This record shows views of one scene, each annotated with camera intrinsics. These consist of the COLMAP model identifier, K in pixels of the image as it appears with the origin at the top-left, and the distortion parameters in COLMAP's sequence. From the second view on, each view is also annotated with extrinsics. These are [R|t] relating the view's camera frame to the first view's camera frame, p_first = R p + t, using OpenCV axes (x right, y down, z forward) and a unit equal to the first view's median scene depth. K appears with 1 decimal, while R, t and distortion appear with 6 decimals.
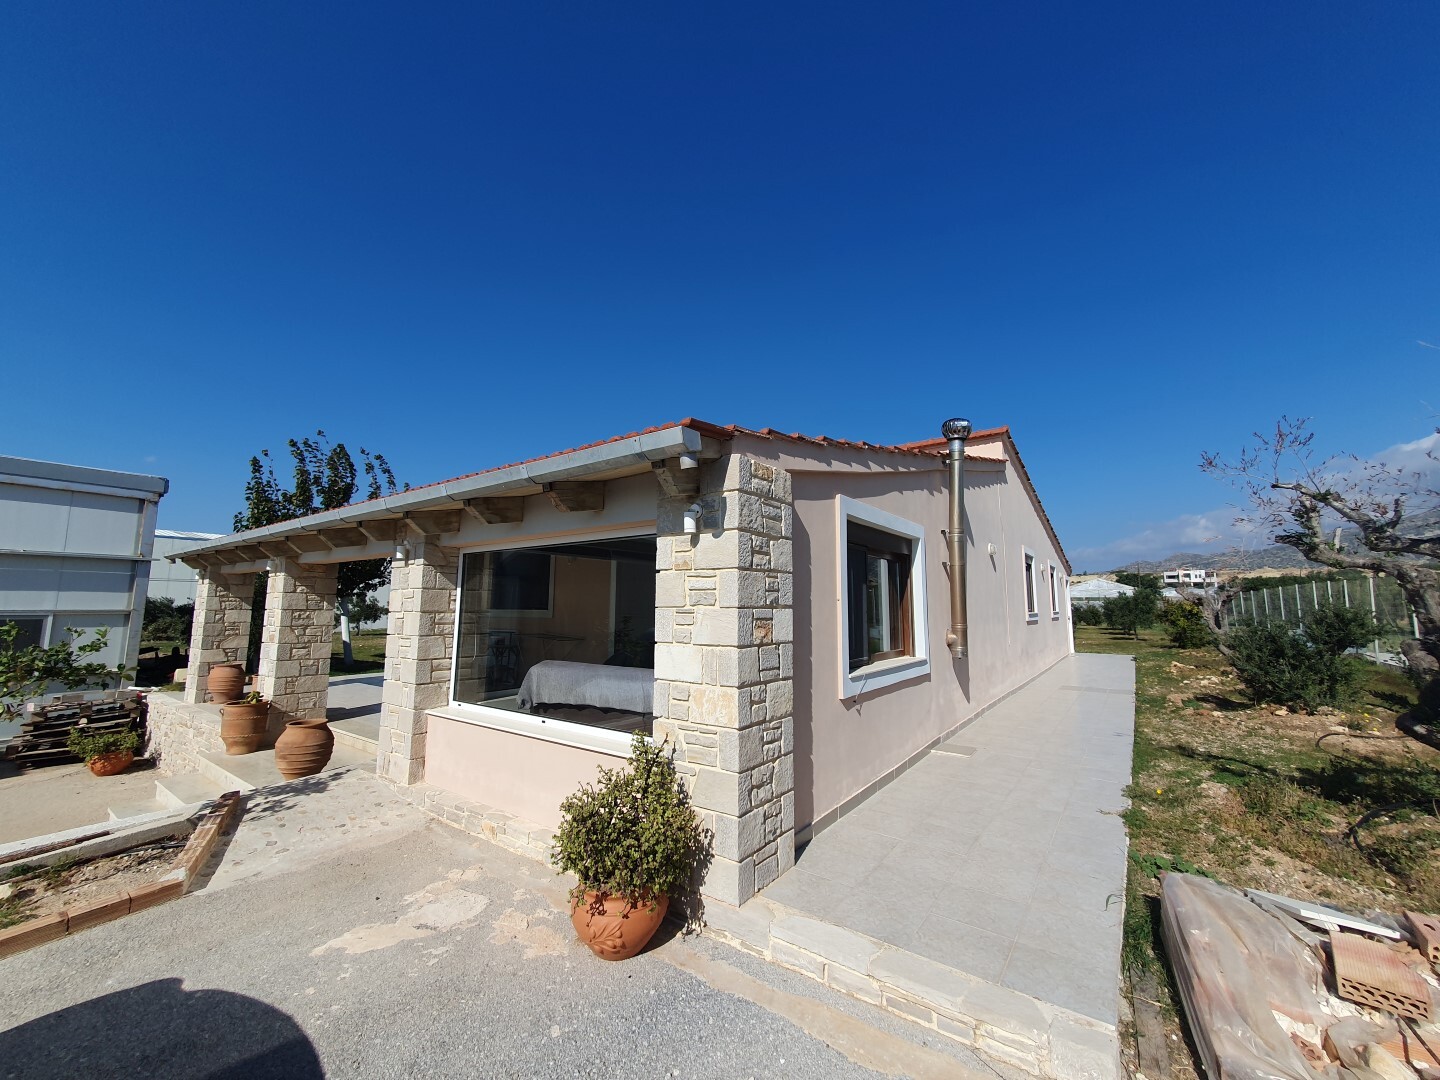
lens RADIAL K [[568.7, 0, 720.0], [0, 568.7, 540.0], [0, 0, 1]] dist [0.007527, -0.000629]
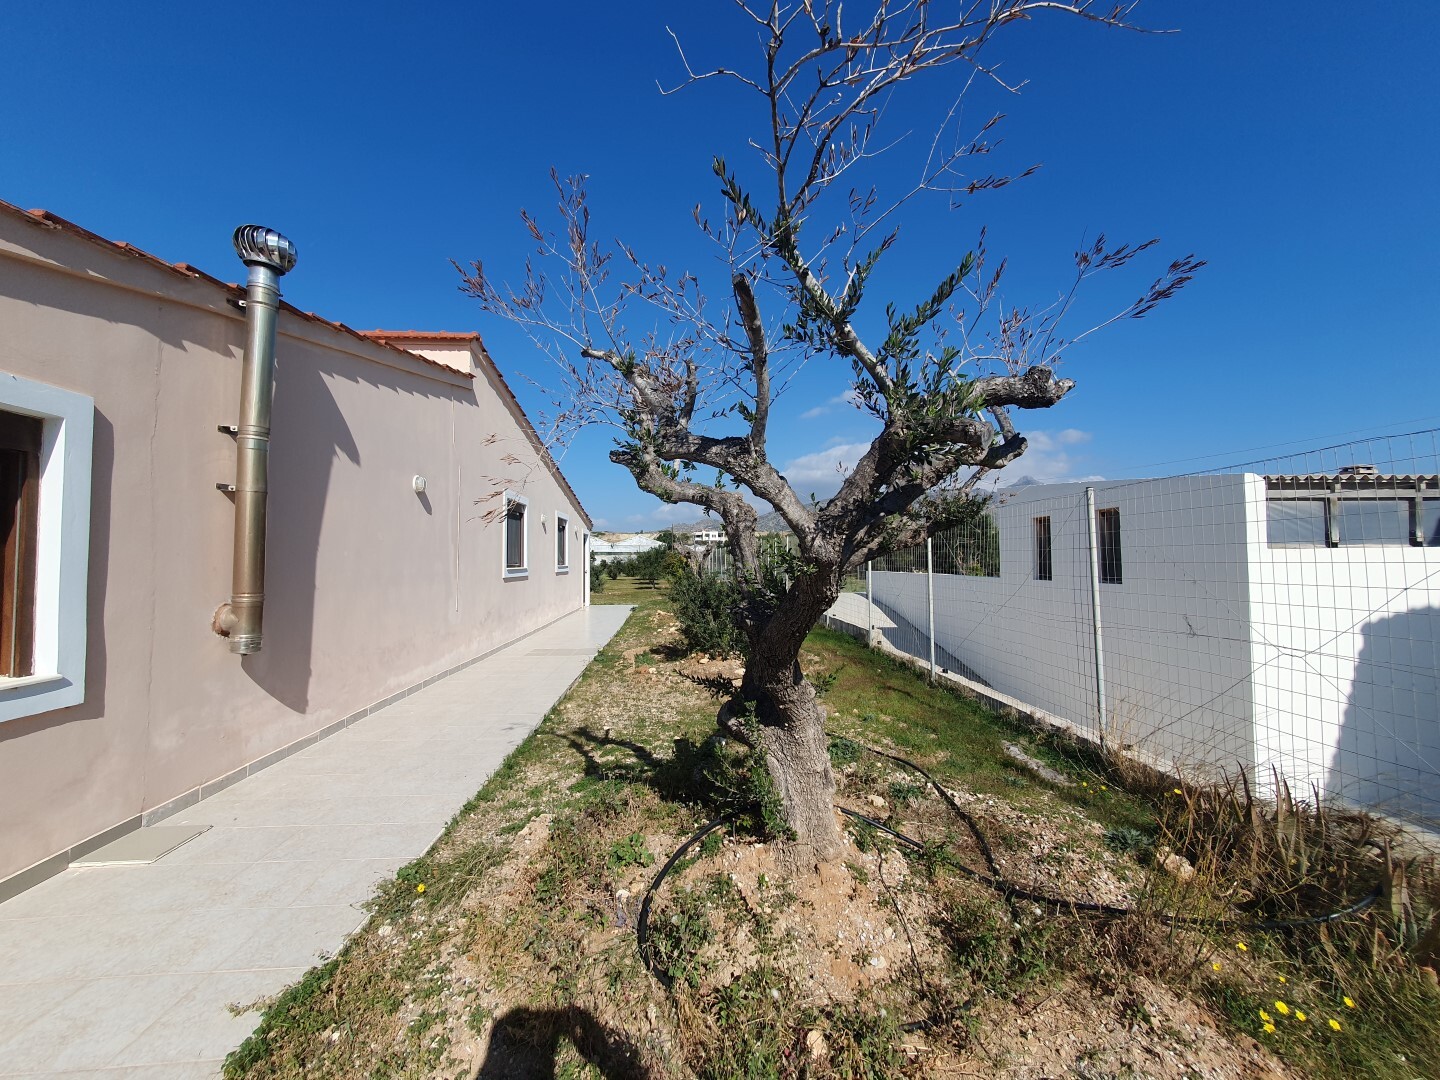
lens RADIAL K [[568.7, 0, 720.0], [0, 568.7, 540.0], [0, 0, 1]] dist [0.007527, -0.000629]
pose [[0.761815, 0.015782, 0.647602, 0.396753], [-0.067238, 0.996230, 0.054818, 0.029731], [-0.644295, -0.085305, 0.760004, 0.260333]]
